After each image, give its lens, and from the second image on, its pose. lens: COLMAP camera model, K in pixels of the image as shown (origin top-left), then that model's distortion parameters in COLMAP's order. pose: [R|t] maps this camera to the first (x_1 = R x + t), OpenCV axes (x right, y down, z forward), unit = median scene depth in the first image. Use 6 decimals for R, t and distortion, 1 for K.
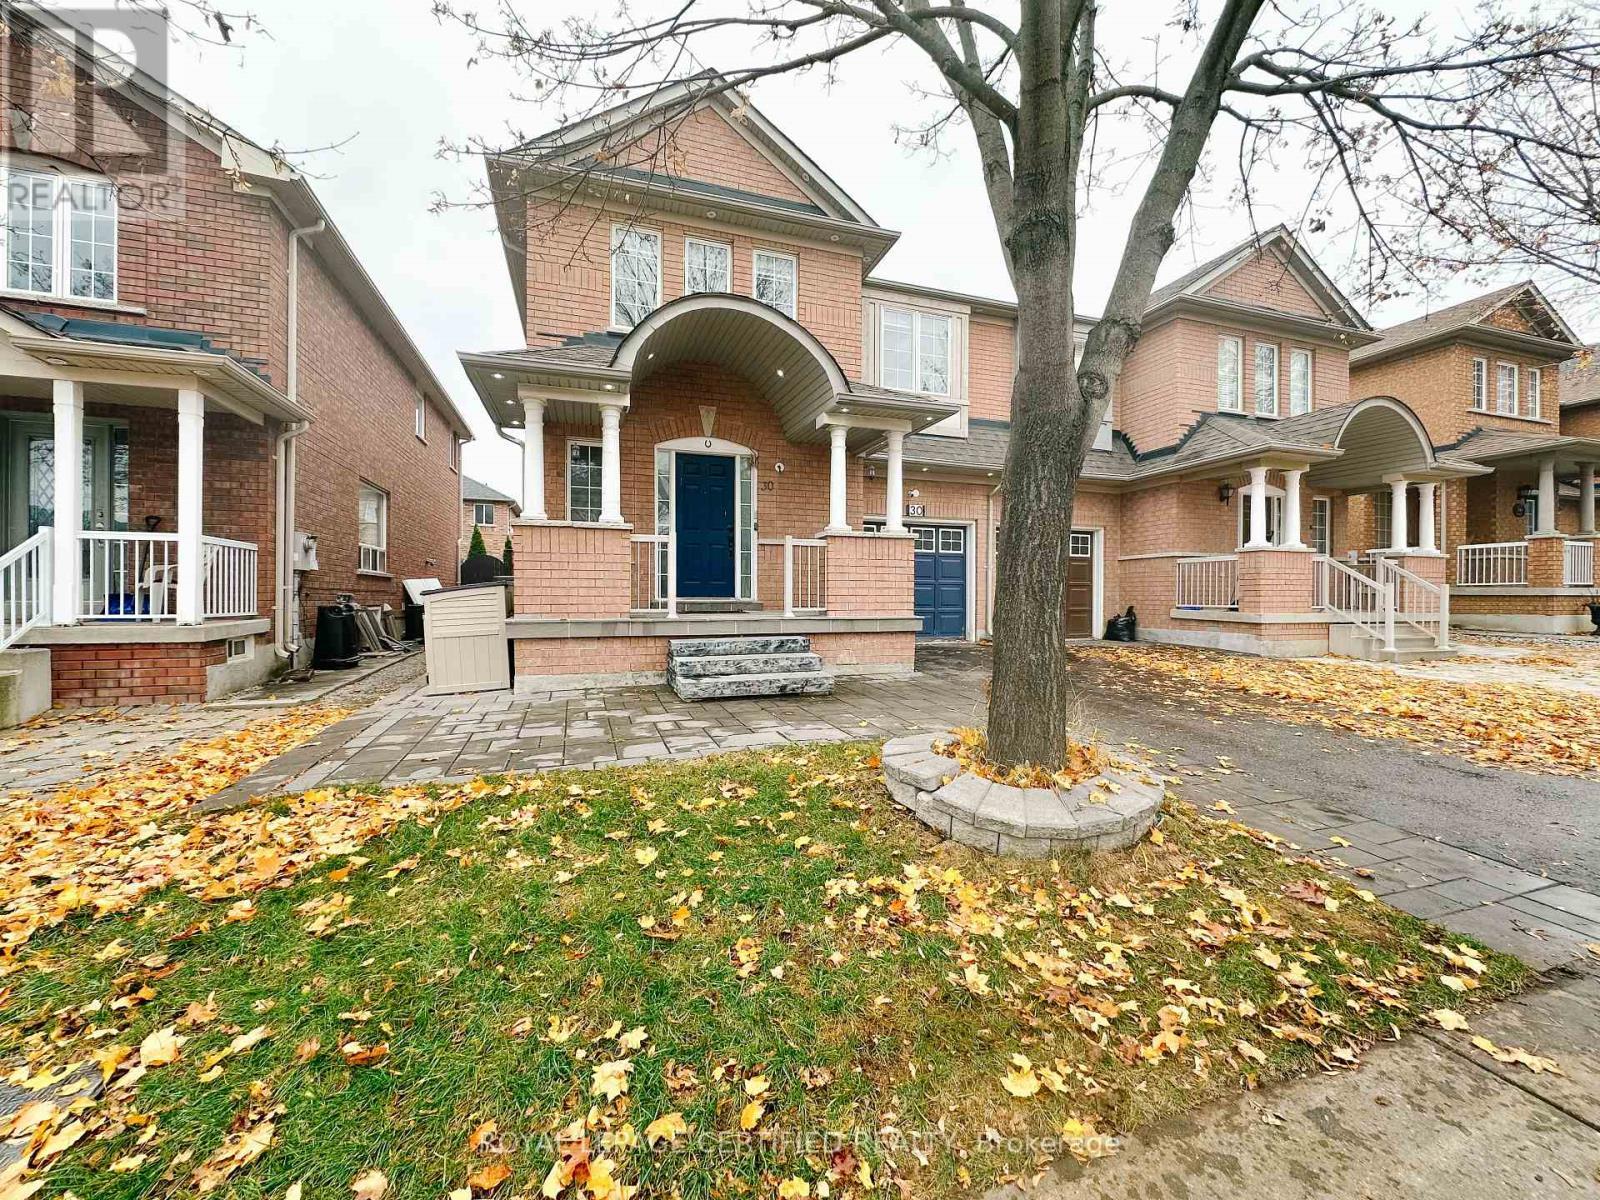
lens RADIAL K [[637.8, 0, 797.4], [0, 637.8, 598.8], [0, 0, 1]] dist [-0.001206, 0.000156]
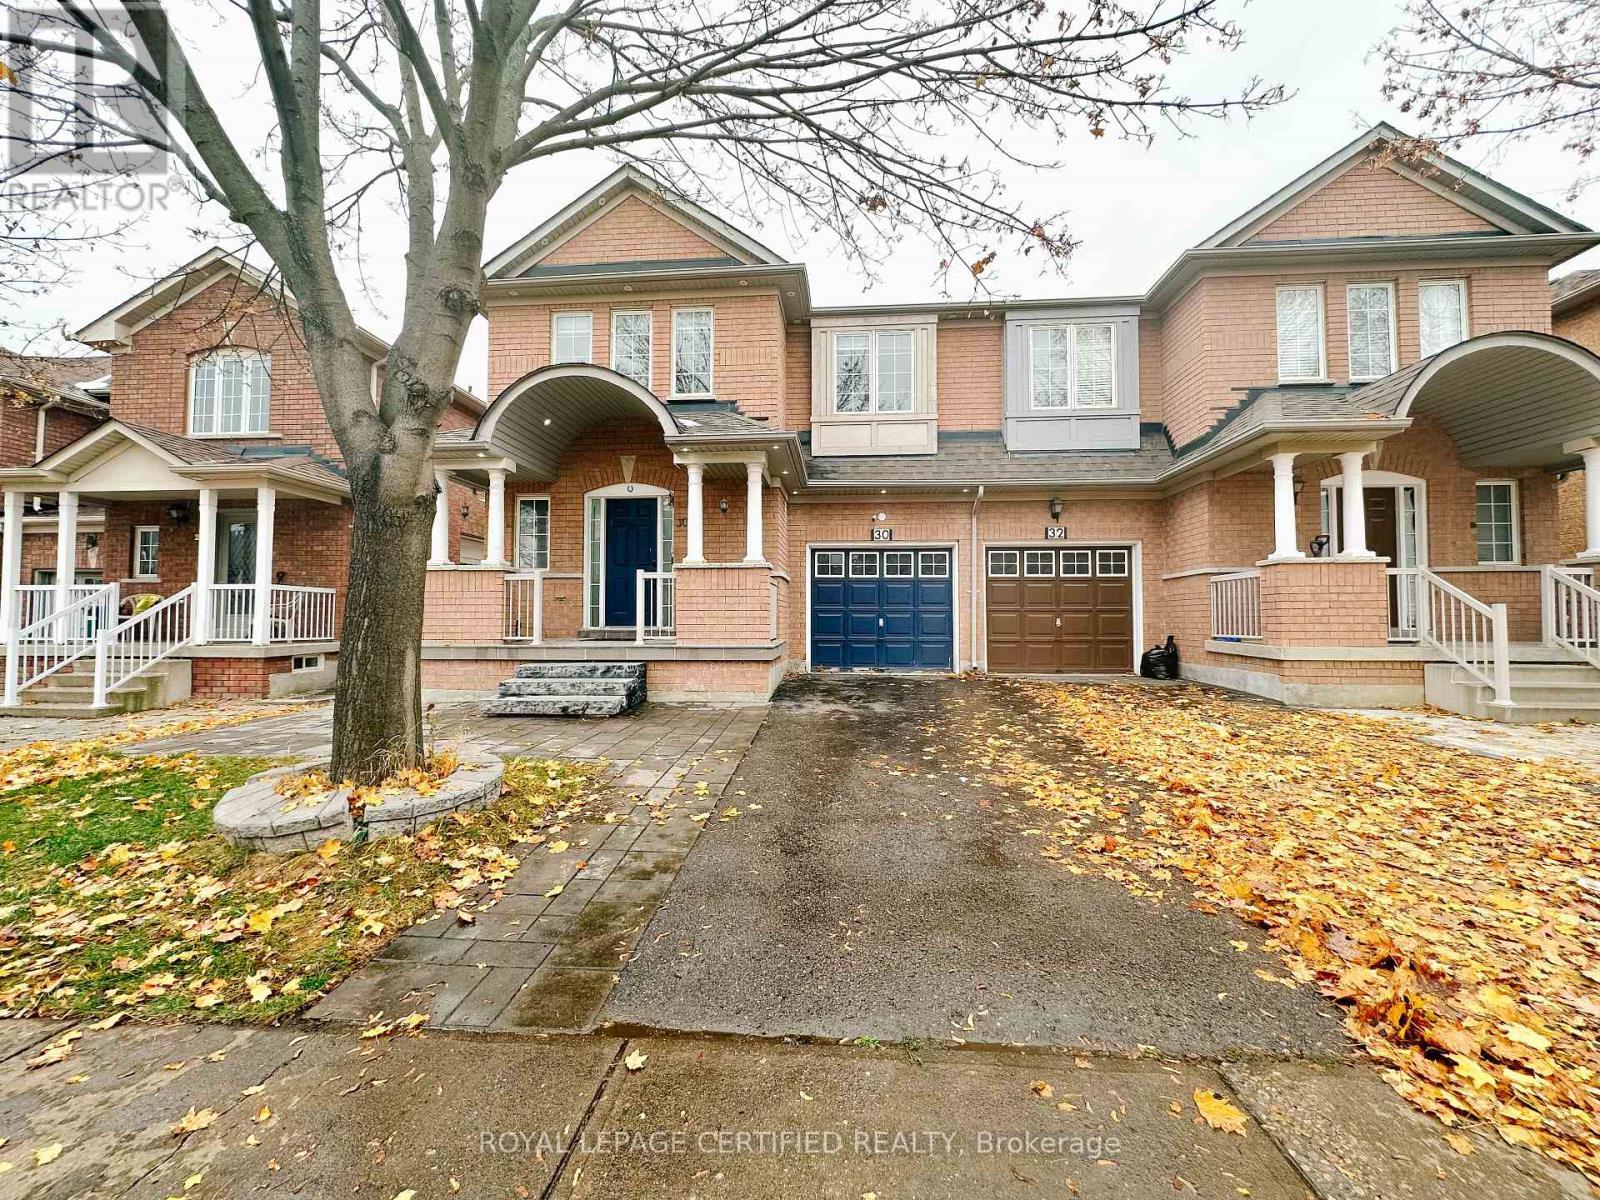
lens RADIAL K [[637.8, 0, 797.4], [0, 637.8, 598.8], [0, 0, 1]] dist [-0.001206, 0.000156]
pose [[0.919974, -0.017191, -0.391603, 0.502866], [0.001449, 0.999180, -0.040461, -0.004140], [0.391978, 0.036655, 0.919244, 0.083350]]
